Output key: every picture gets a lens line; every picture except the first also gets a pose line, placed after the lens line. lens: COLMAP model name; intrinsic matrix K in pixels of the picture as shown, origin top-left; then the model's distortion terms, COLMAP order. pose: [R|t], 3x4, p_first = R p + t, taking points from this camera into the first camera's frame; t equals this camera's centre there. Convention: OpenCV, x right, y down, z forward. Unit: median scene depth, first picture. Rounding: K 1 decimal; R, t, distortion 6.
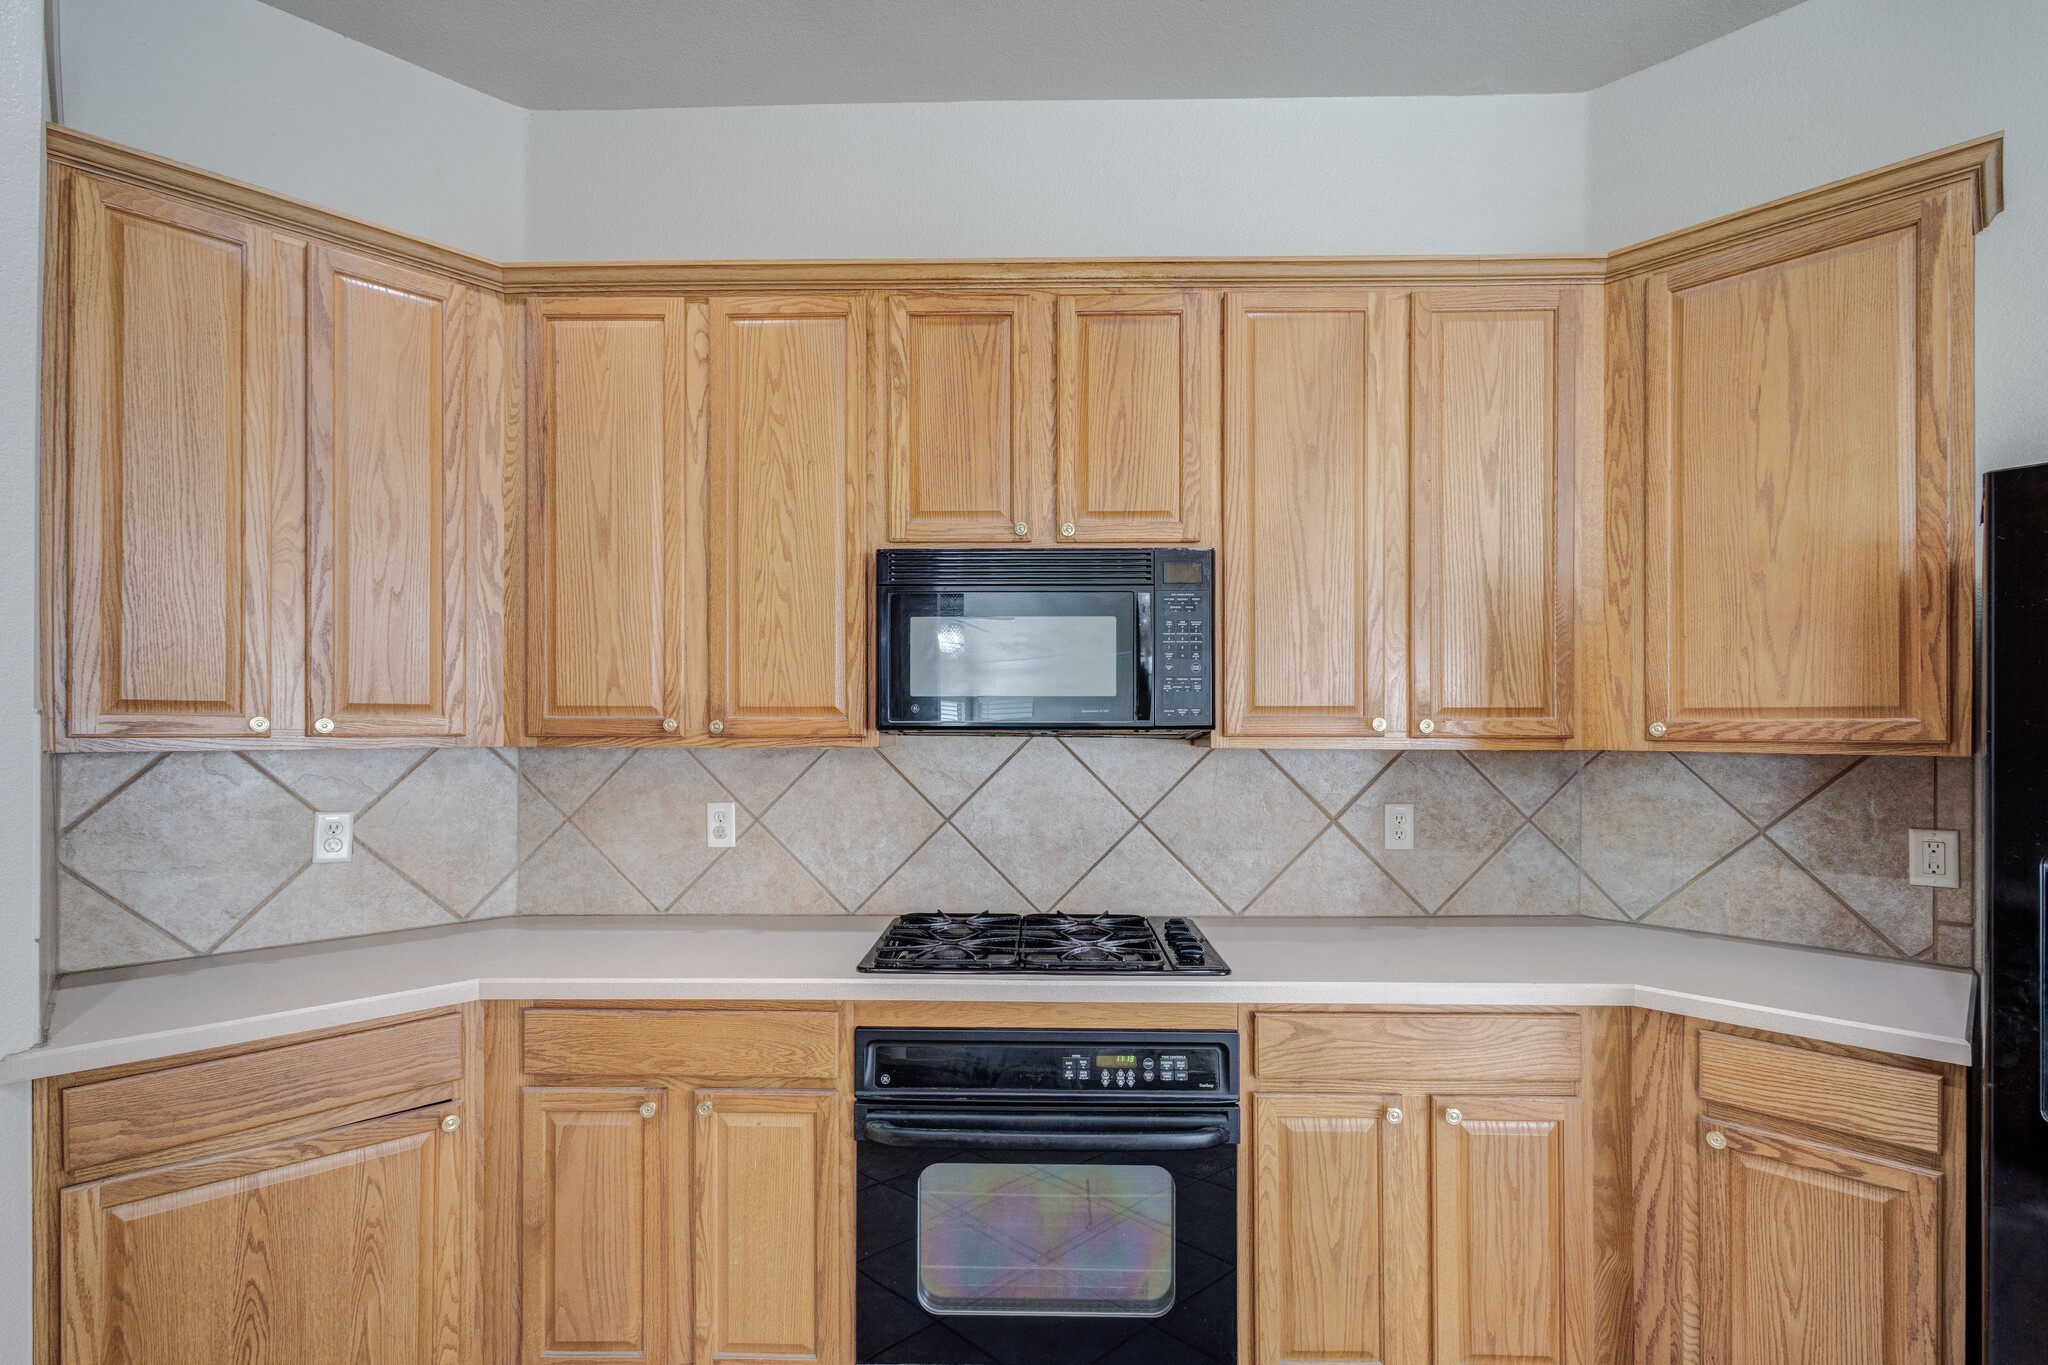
lens RADIAL K [[959.9, 0, 1030.2], [0, 959.9, 724.2], [0, 0, 1]] dist [0.011956, -0.006716]
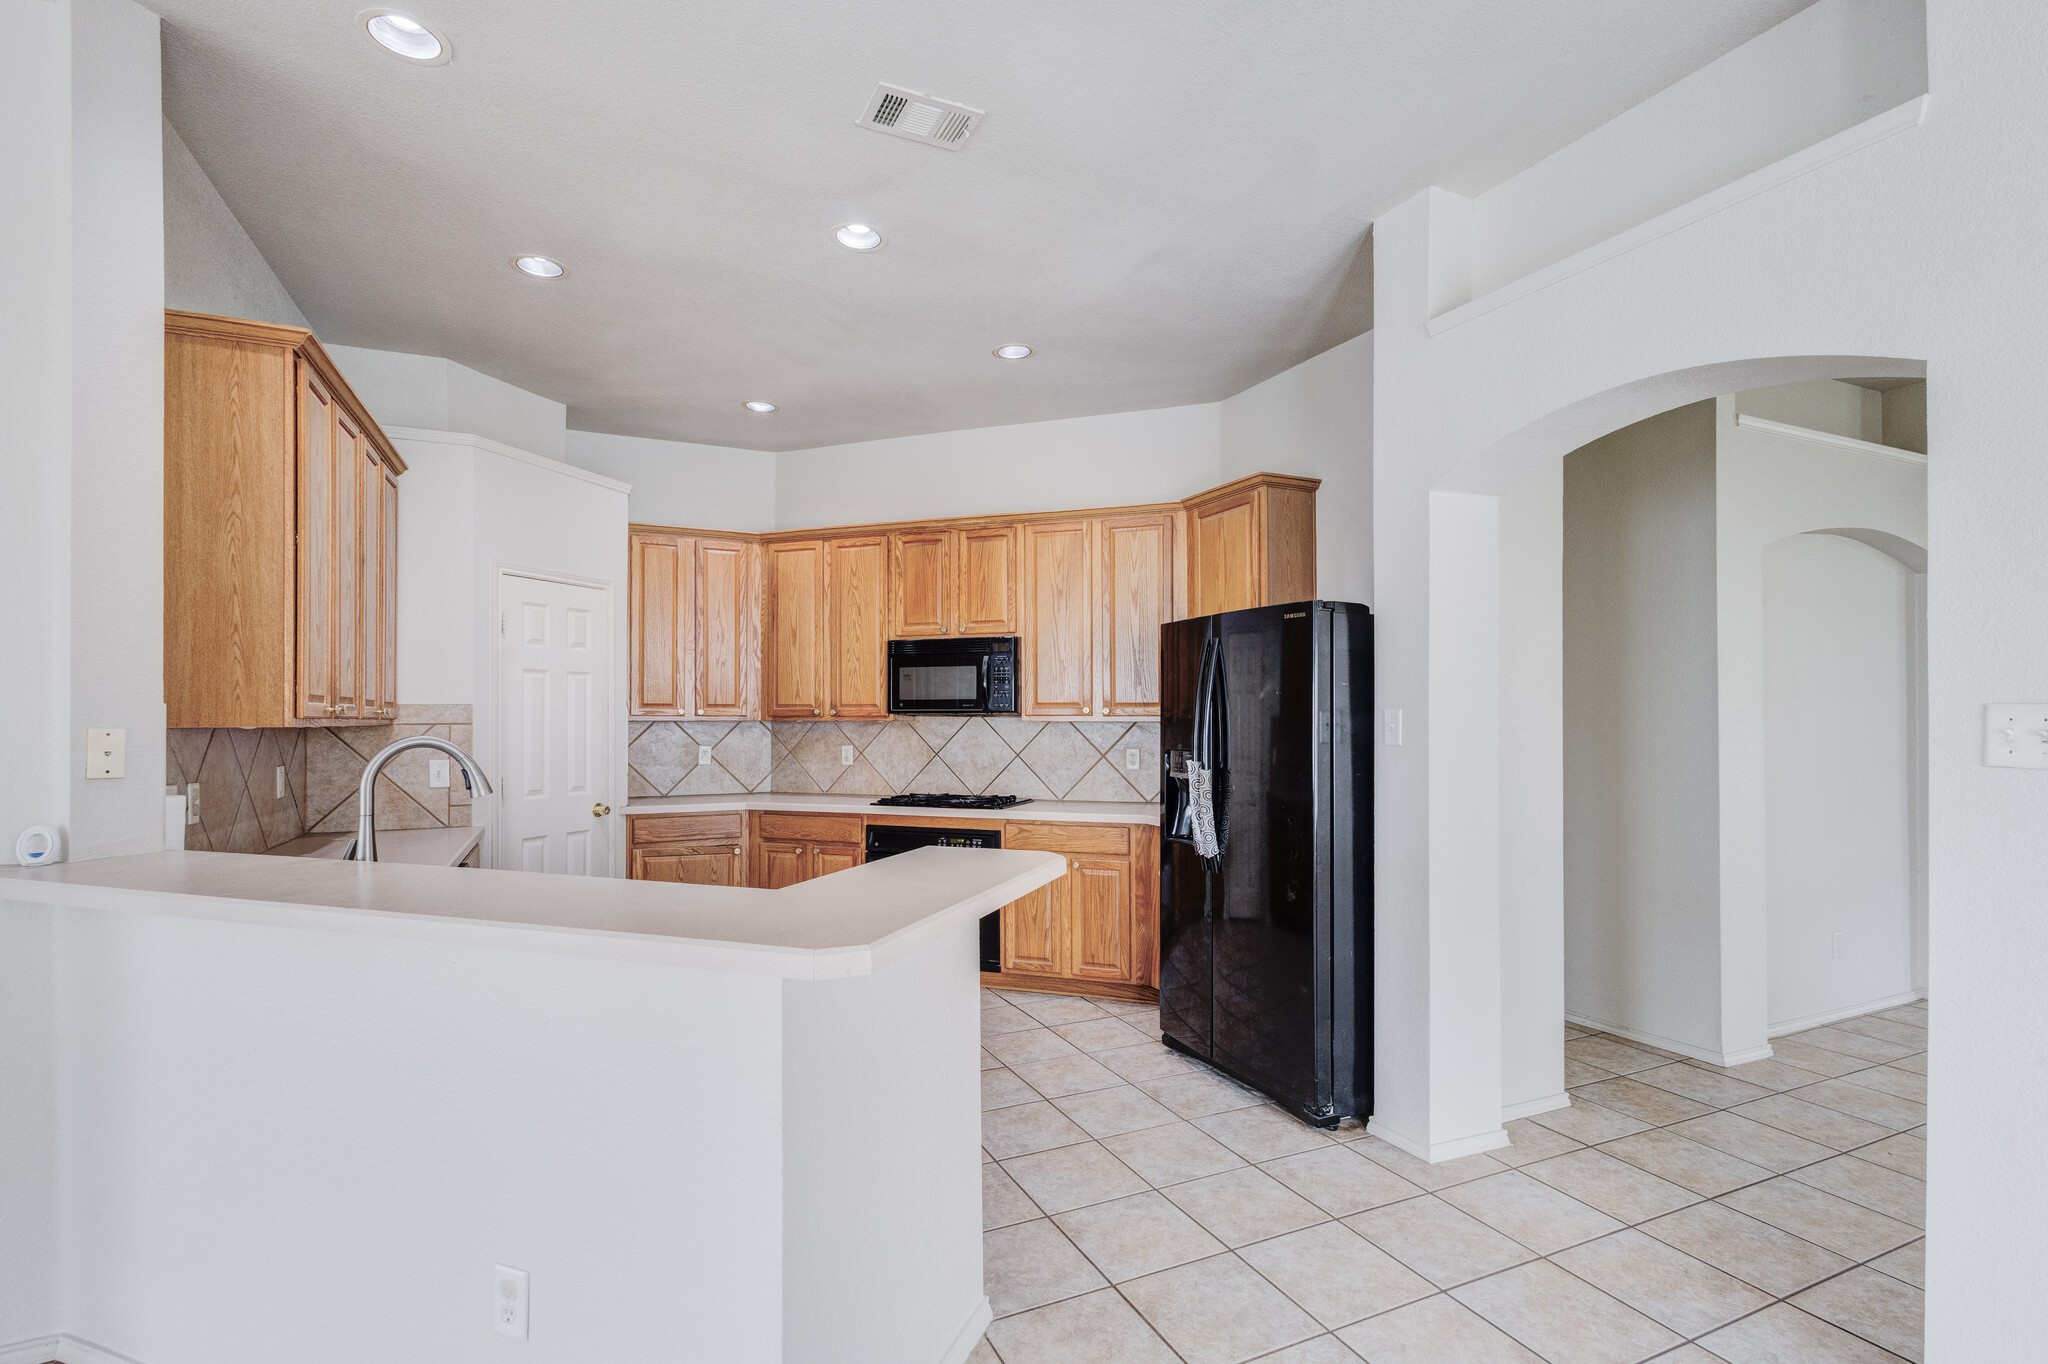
lens RADIAL K [[945.1, 0, 1027.2], [0, 945.1, 709.3], [0, 0, 1]] dist [0.002149, 0.000283]
pose [[0.948426, -0.004893, -0.316961, 0.934982], [0.002693, 0.999969, -0.007378, 0.014595], [0.316987, 0.006144, 0.948410, -1.173943]]
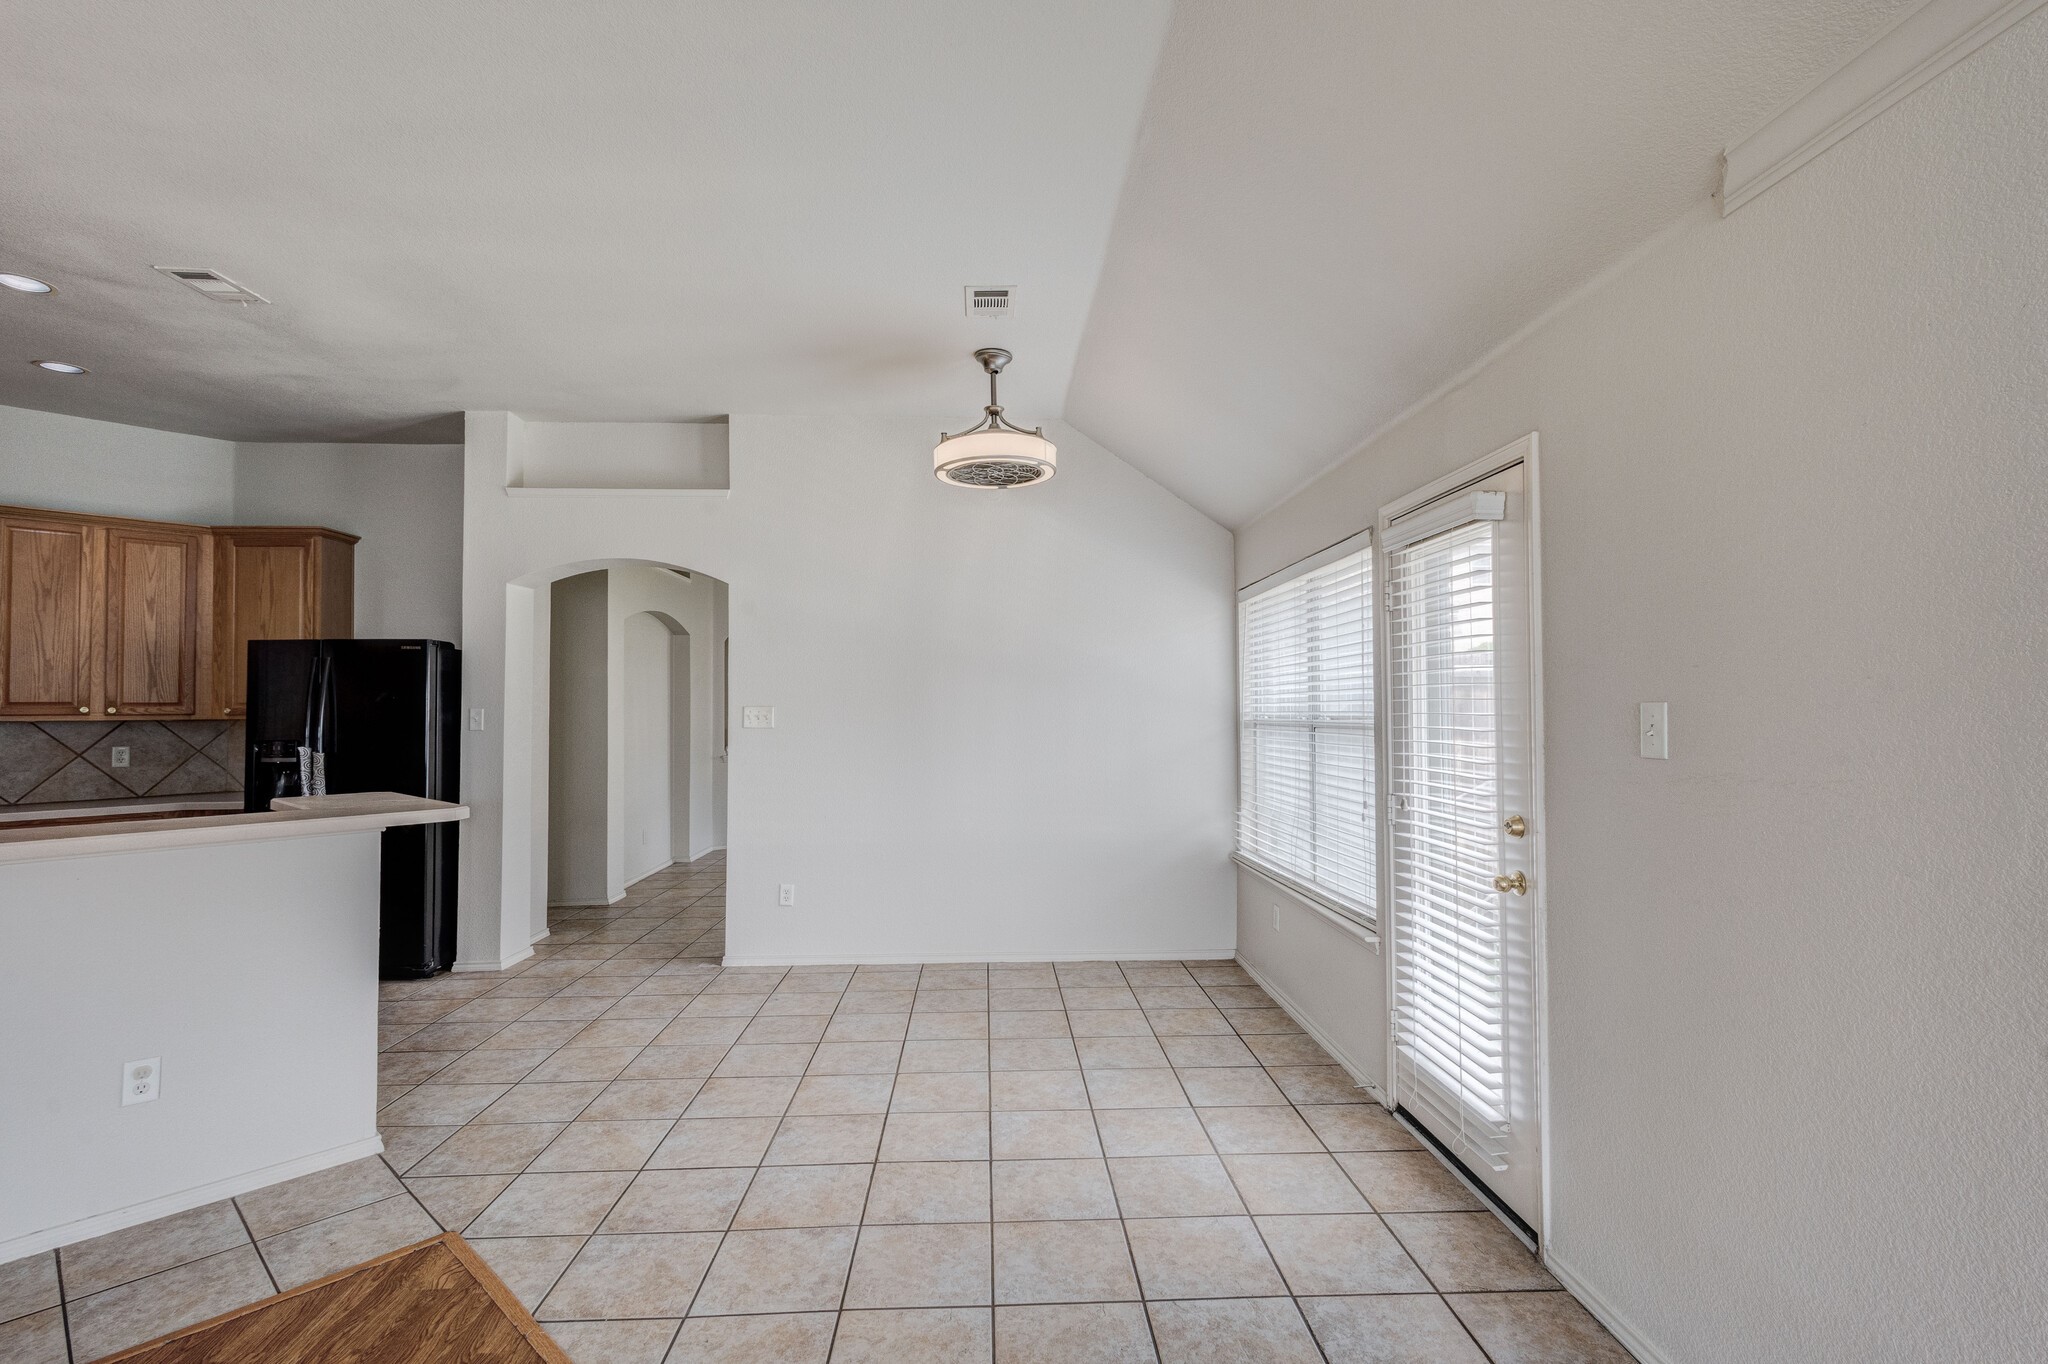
lens RADIAL K [[942.8, 0, 1024.0], [0, 942.8, 682.0], [0, 0, 1]] dist [0.001535, -0.000730]
pose [[0.657120, 0.014501, 0.753646, 0.130972], [0.008416, 0.999611, -0.026571, 0.013310], [-0.753739, 0.023803, 0.656743, -2.231452]]
